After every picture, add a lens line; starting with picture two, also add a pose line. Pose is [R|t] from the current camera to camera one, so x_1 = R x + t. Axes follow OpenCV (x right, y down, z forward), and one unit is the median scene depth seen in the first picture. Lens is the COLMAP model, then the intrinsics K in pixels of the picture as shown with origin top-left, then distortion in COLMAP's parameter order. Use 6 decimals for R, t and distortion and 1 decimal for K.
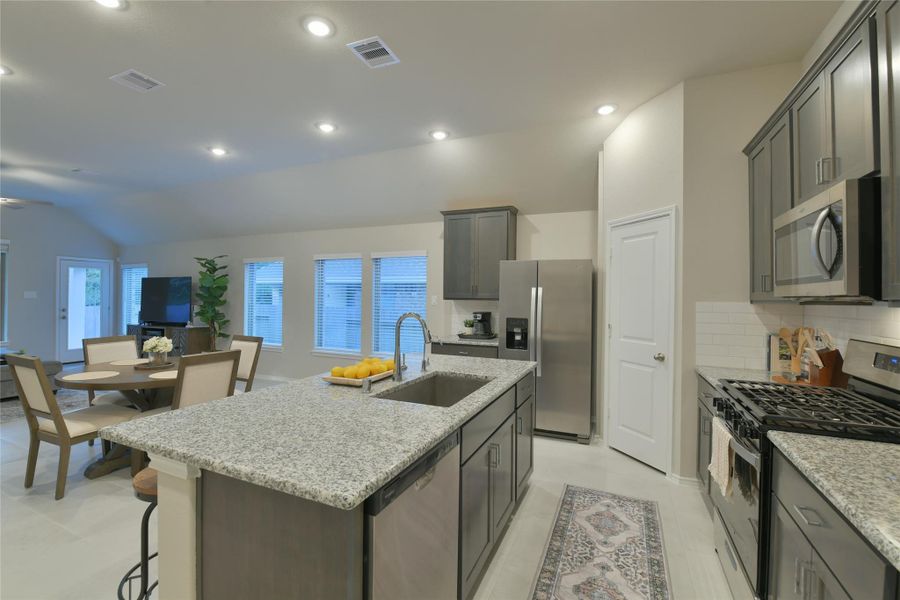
lens RADIAL K [[391.7, 0, 452.8], [0, 391.7, 298.0], [0, 0, 1]] dist [-0.012948, -0.000828]
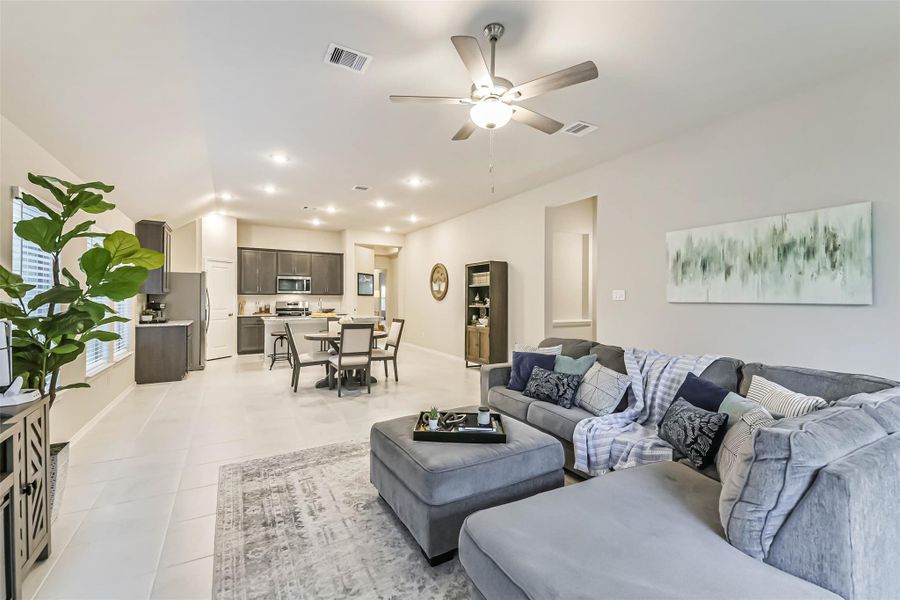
lens RADIAL K [[386.5, 0, 455.7], [0, 386.5, 298.3], [0, 0, 1]] dist [0.072322, -0.035225]
pose [[-0.806314, -0.015424, 0.591287, -1.825414], [-0.013376, 0.999880, 0.007841, -0.004182], [-0.591337, -0.001587, -0.806423, 1.752632]]
